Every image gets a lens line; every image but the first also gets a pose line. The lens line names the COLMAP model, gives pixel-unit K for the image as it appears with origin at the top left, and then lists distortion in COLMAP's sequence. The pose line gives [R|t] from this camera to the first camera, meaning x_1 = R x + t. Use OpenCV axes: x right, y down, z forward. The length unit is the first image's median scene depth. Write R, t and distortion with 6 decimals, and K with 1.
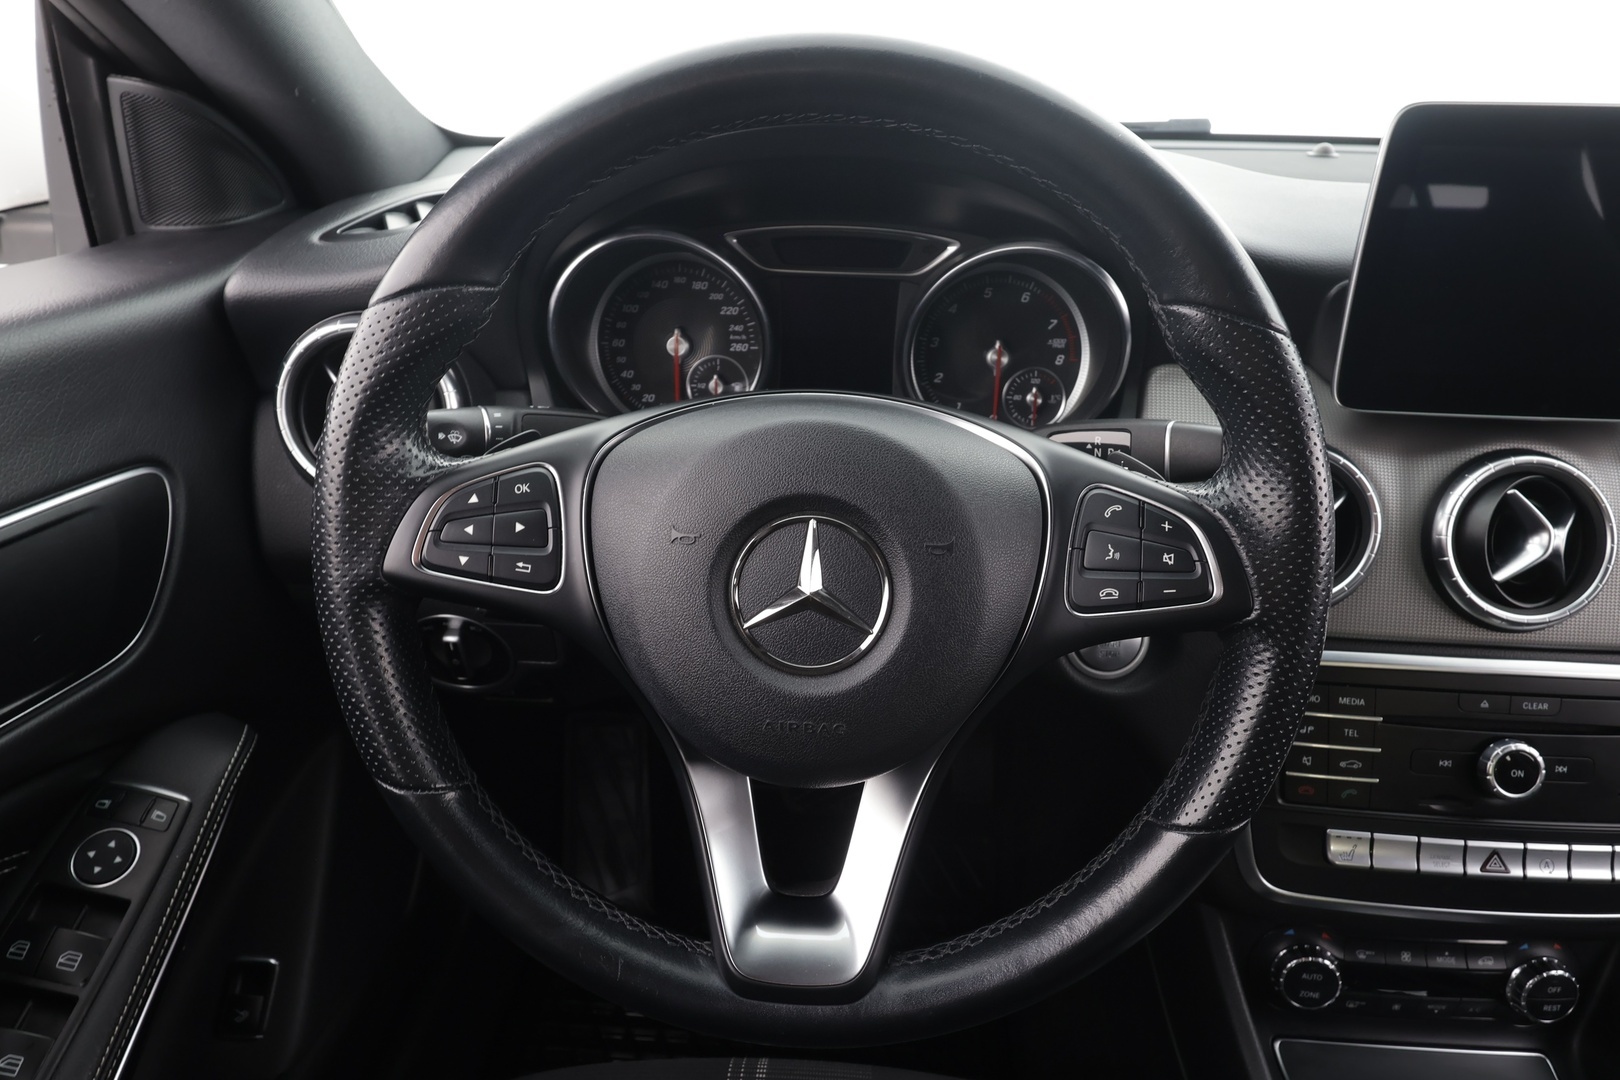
lens RADIAL K [[1027.9, 0, 803.2], [0, 1027.9, 544.3], [0, 0, 1]] dist [-0.006908, 0.008515]
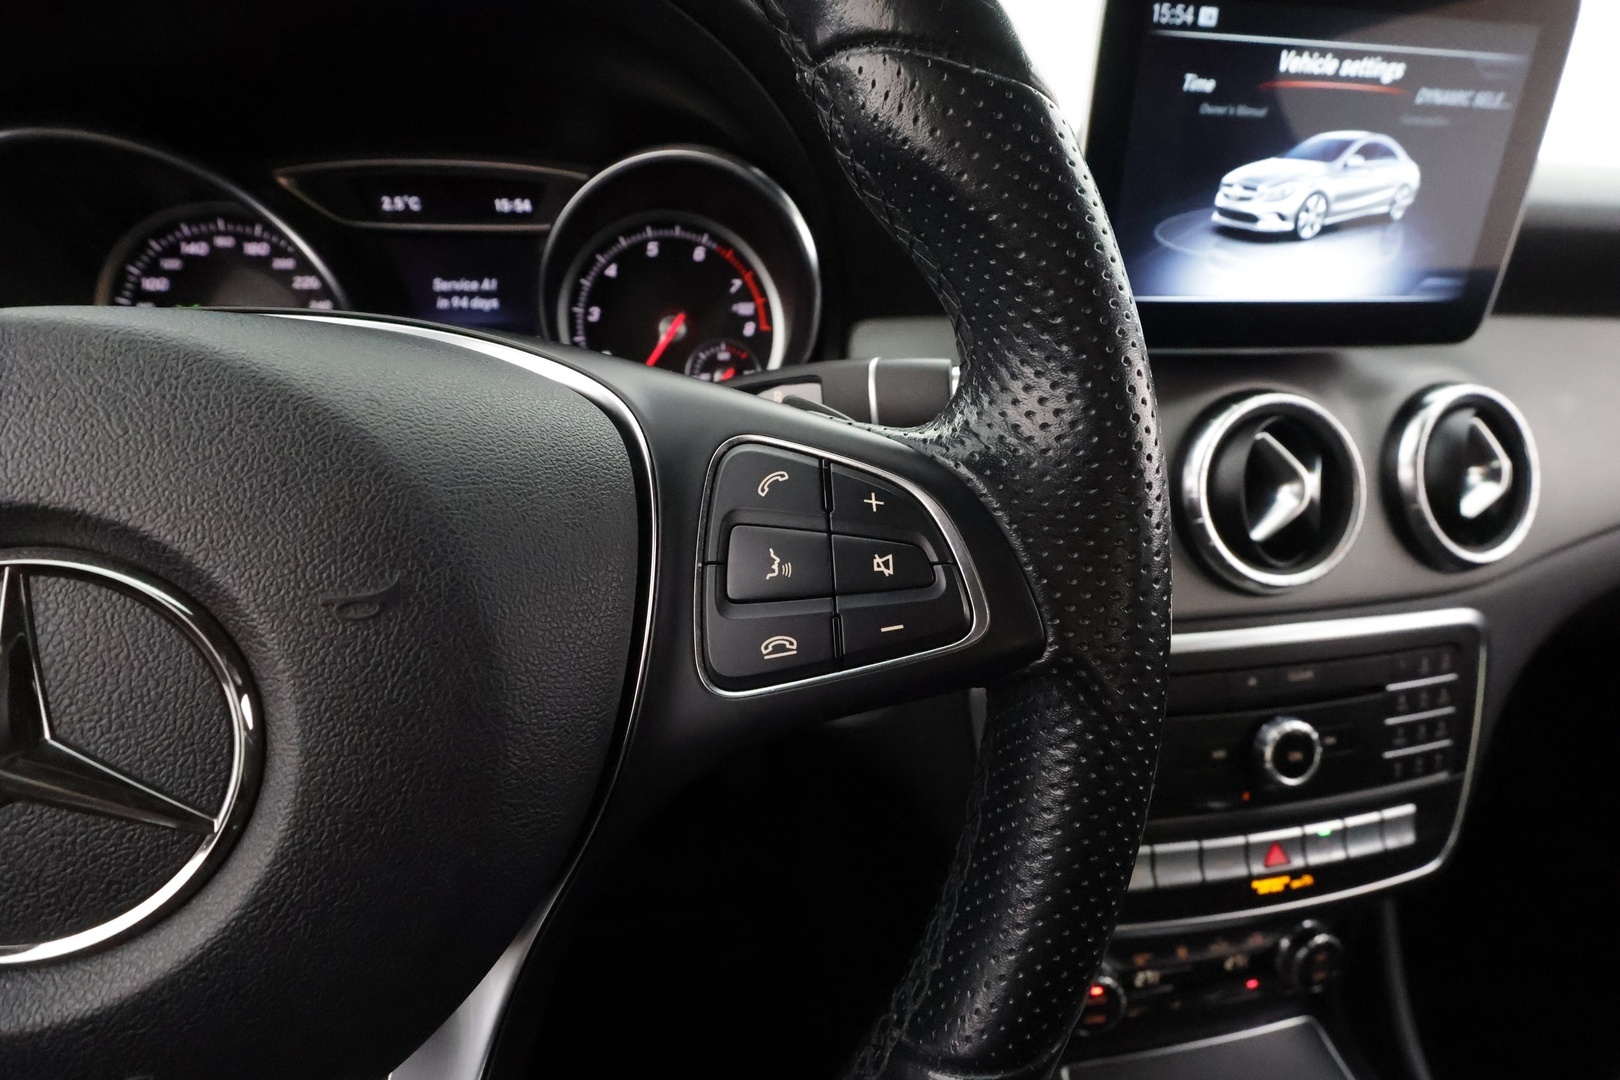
lens RADIAL K [[755.5, 0, 814.8], [0, 755.5, 542.7], [0, 0, 1]] dist [0.000963, -0.000936]
pose [[0.969330, -0.101367, 0.223886, 0.181585], [0.104081, 0.994569, -0.000324, -0.000309], [-0.222637, 0.023616, 0.974615, 0.485785]]
